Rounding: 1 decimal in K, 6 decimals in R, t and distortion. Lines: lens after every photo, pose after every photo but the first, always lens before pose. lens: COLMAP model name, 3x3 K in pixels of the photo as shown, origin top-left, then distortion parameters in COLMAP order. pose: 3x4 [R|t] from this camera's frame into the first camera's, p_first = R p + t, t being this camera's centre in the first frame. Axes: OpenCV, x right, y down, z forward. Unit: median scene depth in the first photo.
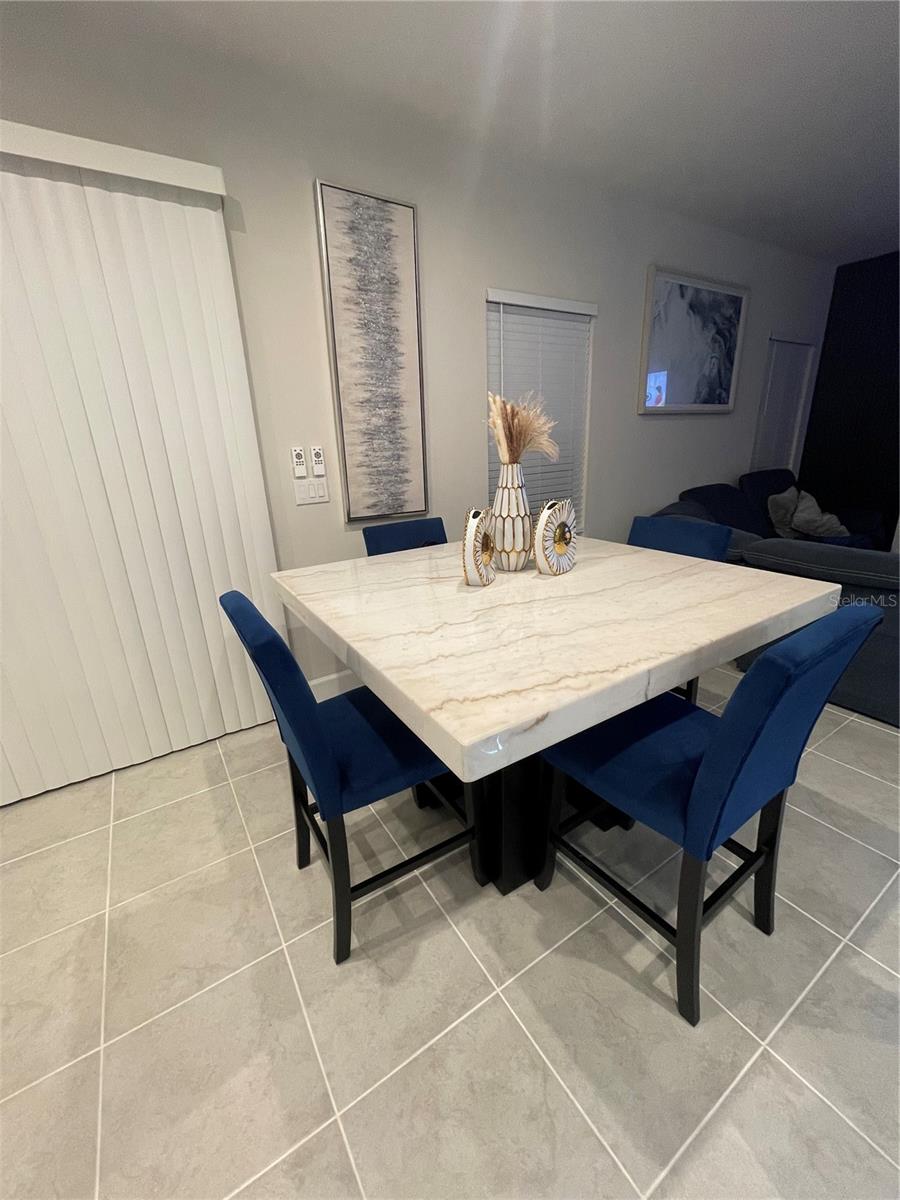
lens RADIAL K [[482.4, 0, 444.8], [0, 482.4, 597.8], [0, 0, 1]] dist [-0.007637, 0.003664]
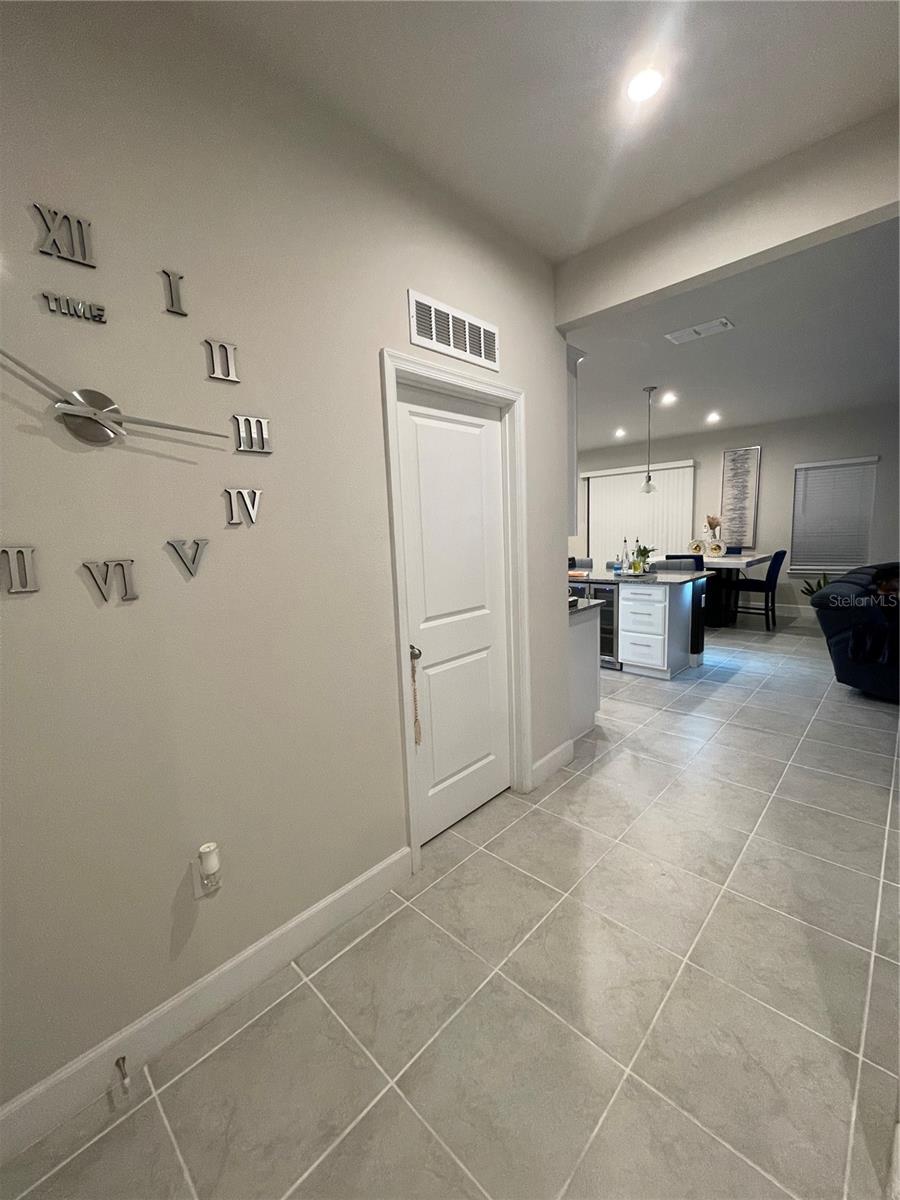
lens RADIAL K [[482.4, 0, 448.4], [0, 482.4, 597.8], [0, 0, 1]] dist [-0.007637, 0.003664]
pose [[0.232454, 0.165291, -0.958459, 2.414142], [-0.274389, 0.956569, 0.098417, 0.321332], [0.933100, 0.240113, 0.267713, -1.352424]]
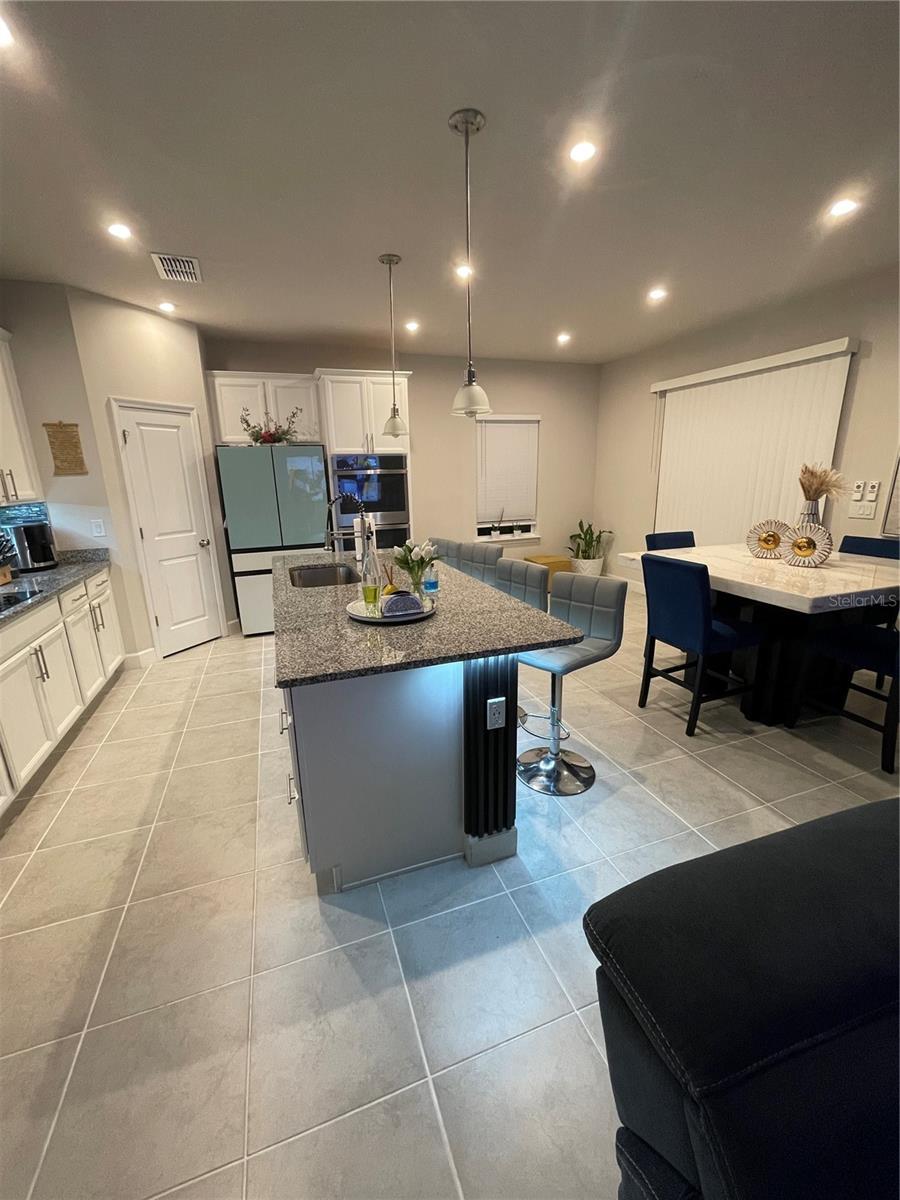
lens RADIAL K [[482.4, 0, 445.6], [0, 482.4, 597.9], [0, 0, 1]] dist [-0.007637, 0.003664]
pose [[-0.224983, 0.287464, -0.930993, 1.454011], [-0.274775, 0.897990, 0.343676, -0.130998], [0.934816, 0.333135, -0.123045, 0.060264]]
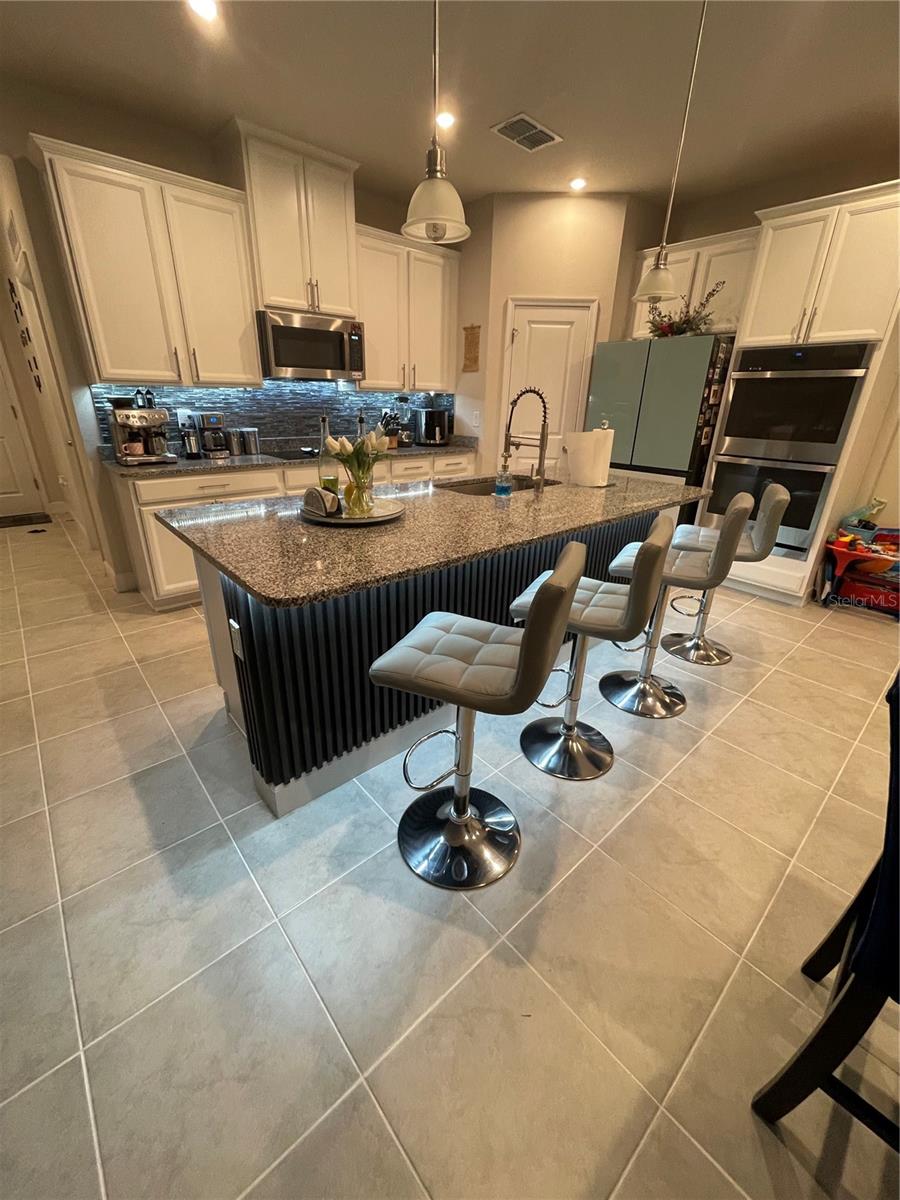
lens RADIAL K [[482.4, 0, 446.8], [0, 482.4, 597.6], [0, 0, 1]] dist [-0.007637, 0.003664]
pose [[-0.988154, 0.075009, -0.133888, 0.648869], [-0.031614, 0.754218, 0.655863, -0.188546], [0.150176, 0.652326, -0.742912, 0.541926]]
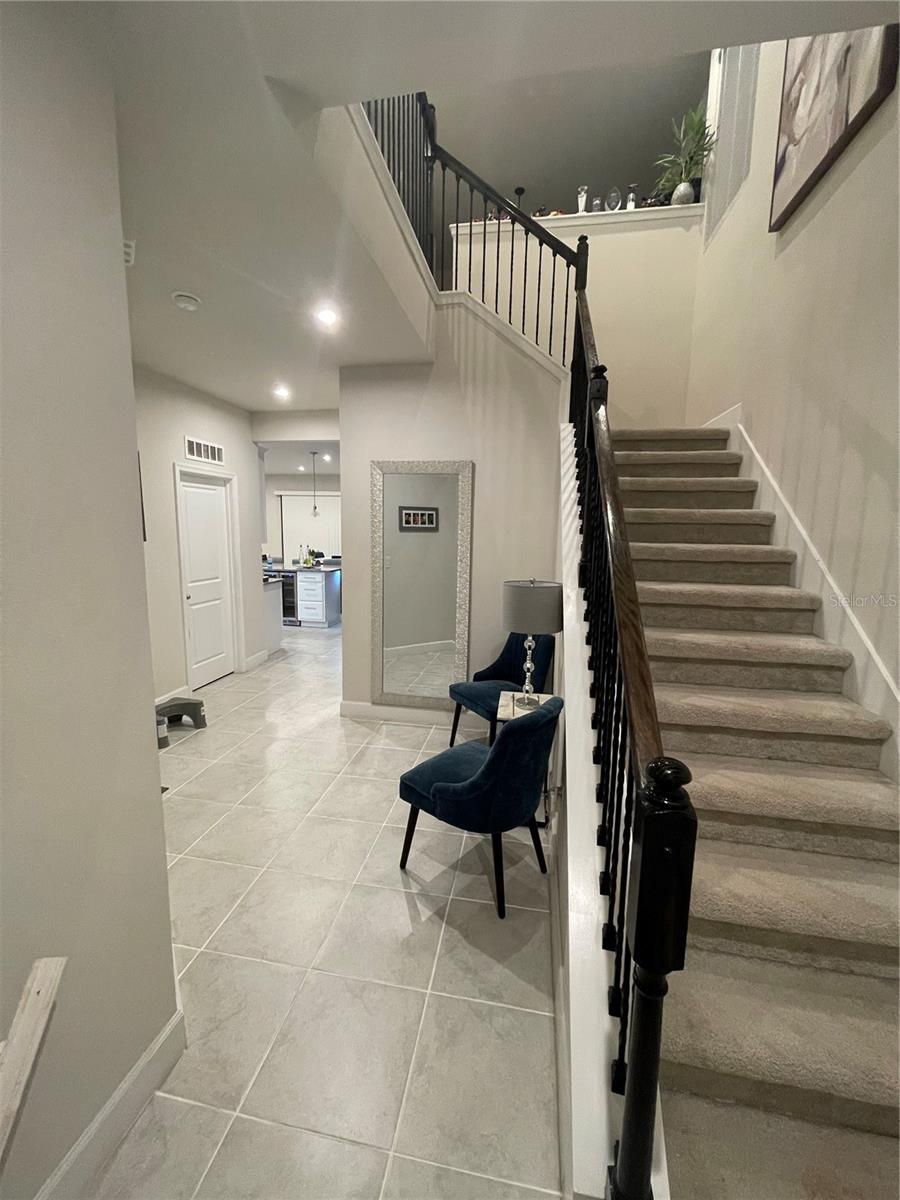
lens RADIAL K [[482.4, 0, 447.4], [0, 482.4, 594.4], [0, 0, 1]] dist [-0.007637, 0.003664]
pose [[0.732686, 0.143961, -0.665166, 3.512208], [-0.255080, 0.964214, -0.072290, 0.385269], [0.630956, 0.222637, 0.743188, -1.880451]]
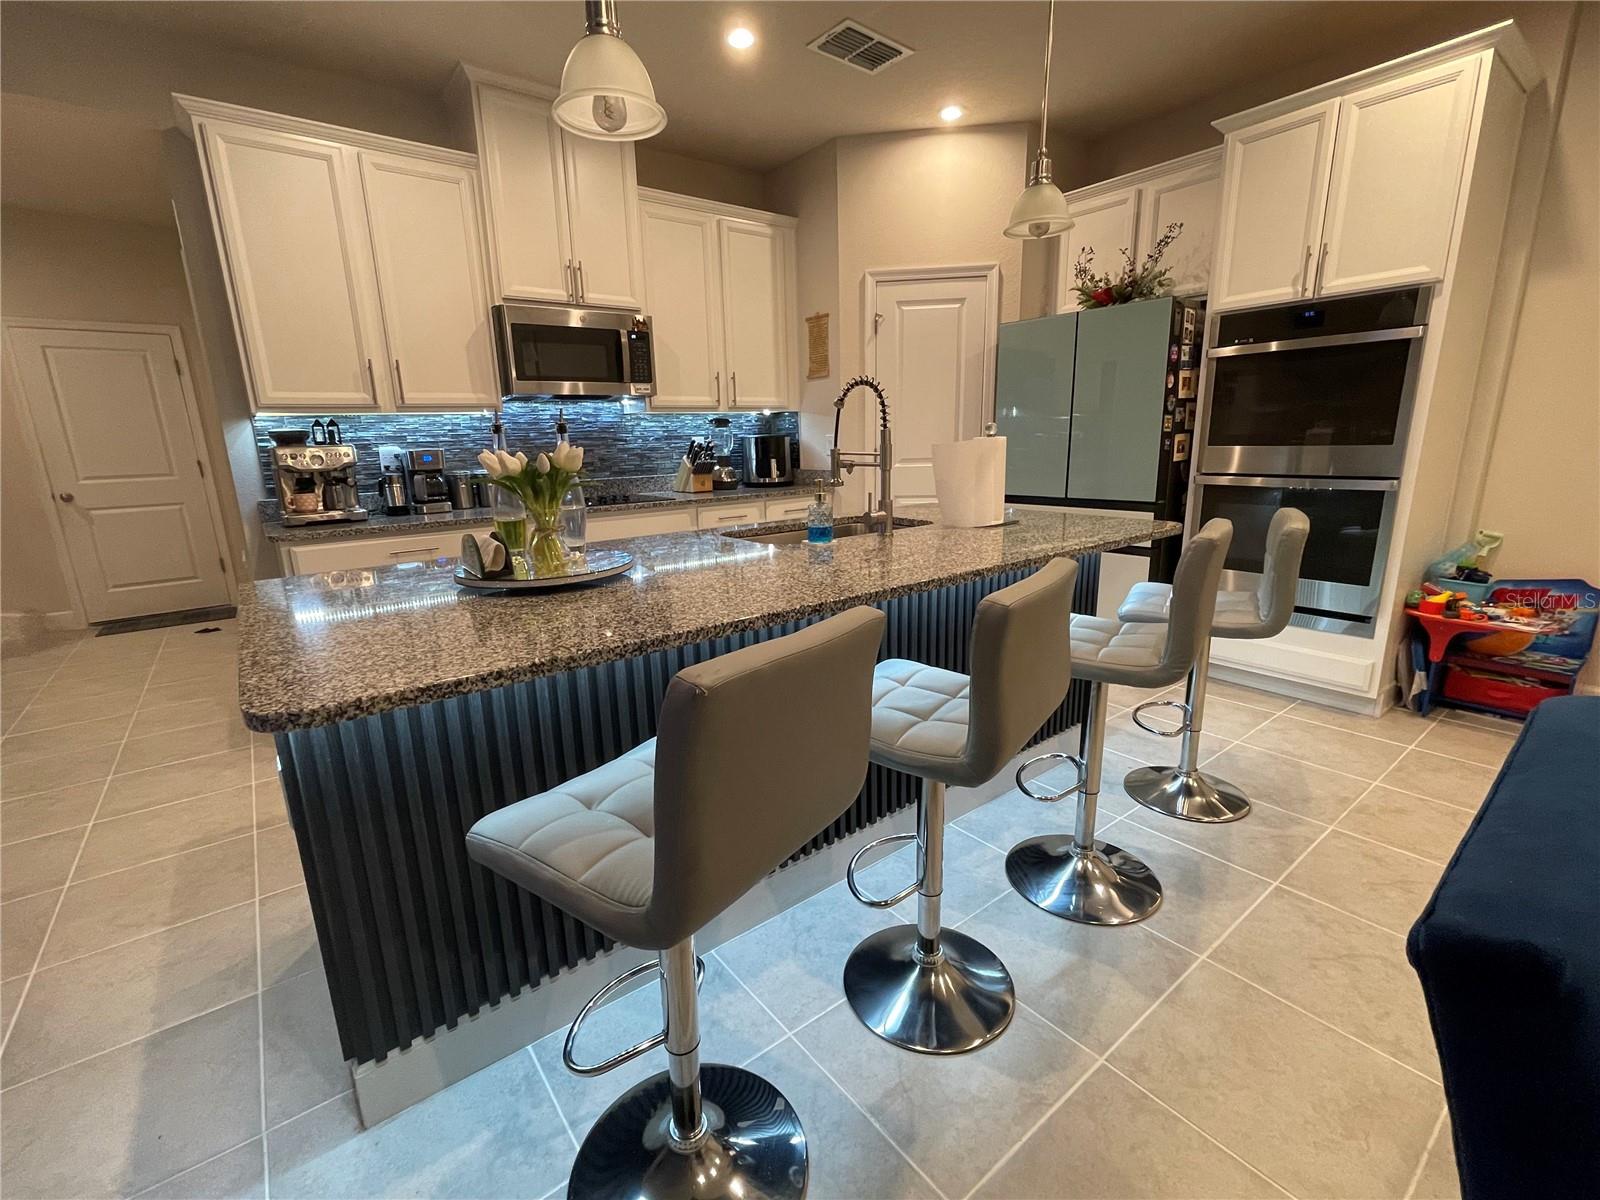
lens RADIAL K [[705.6, 0, 796.3], [0, 705.6, 606.5], [0, 0, 1]] dist [-0.002413, 0.000657]
pose [[-0.993755, 0.086041, -0.071046, 0.496660], [0.035335, 0.846603, 0.531050, -0.113347], [0.105840, 0.525223, -0.844357, 0.484787]]
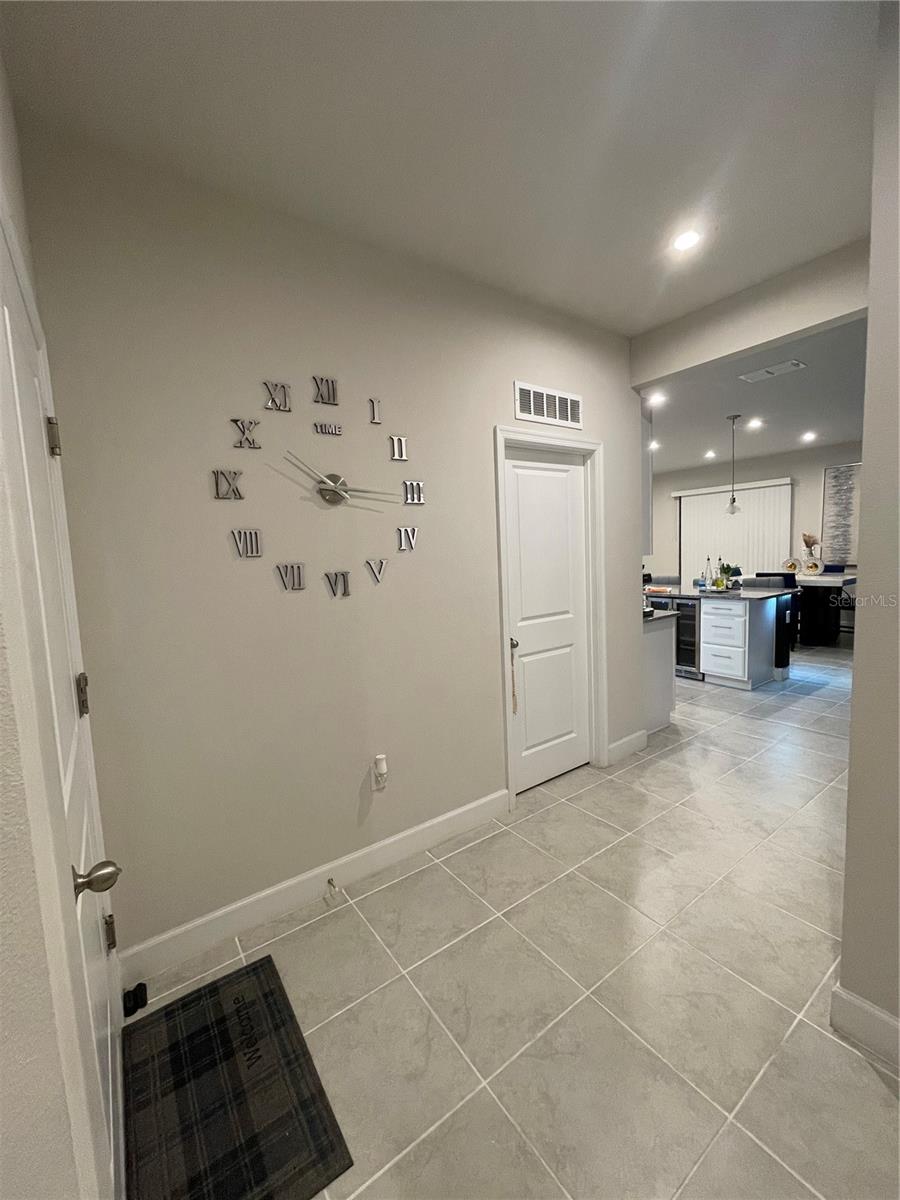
lens RADIAL K [[482.4, 0, 449.5], [0, 482.4, 597.6], [0, 0, 1]] dist [-0.007637, 0.003664]
pose [[0.052877, 0.132635, -0.989753, 2.696022], [-0.272236, 0.955513, 0.113503, 0.323089], [0.960777, 0.263445, 0.086632, -1.427402]]
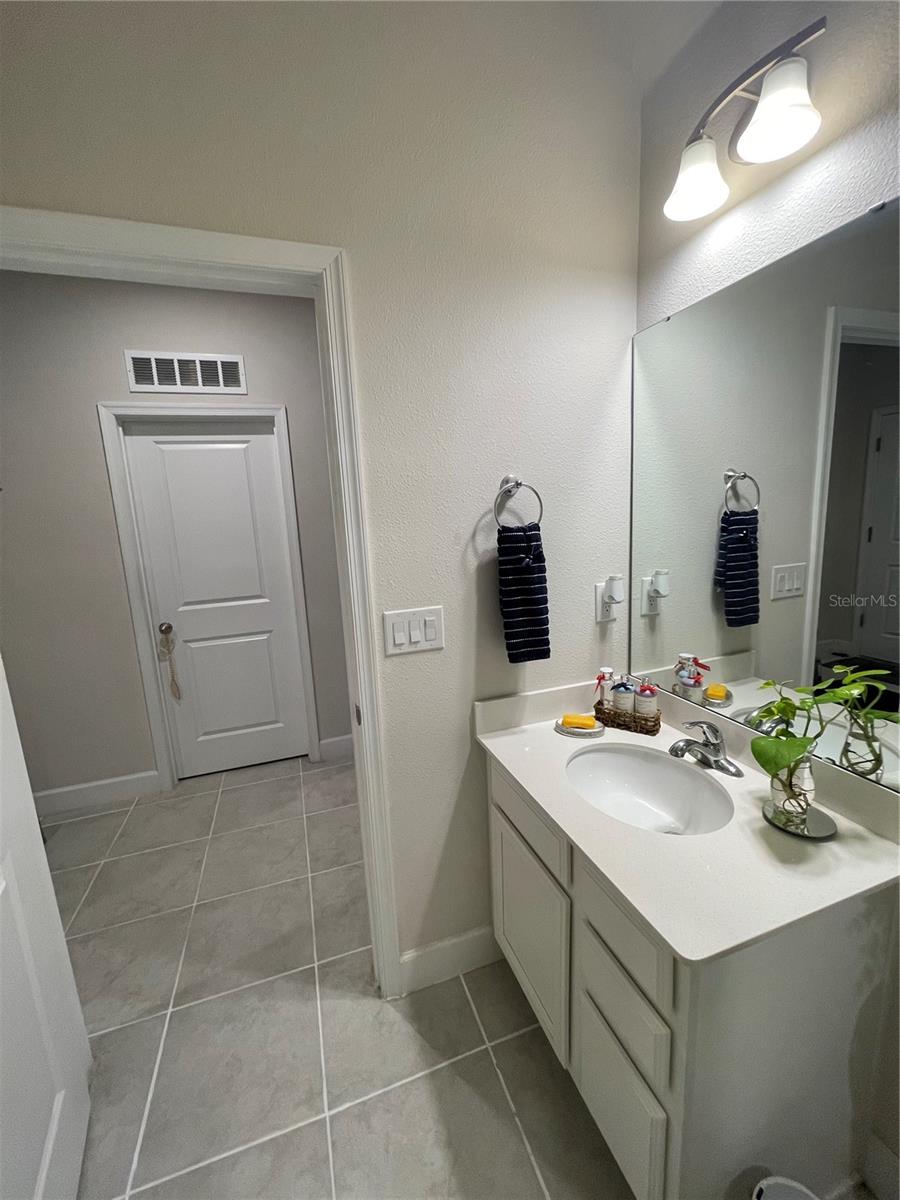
lens RADIAL K [[482.4, 0, 447.8], [0, 482.4, 597.6], [0, 0, 1]] dist [-0.007637, 0.003664]
pose [[-0.233618, 0.222529, -0.946522, 2.479024], [-0.245106, 0.928544, 0.278799, -0.011665], [0.940928, 0.297131, -0.162382, -0.411482]]
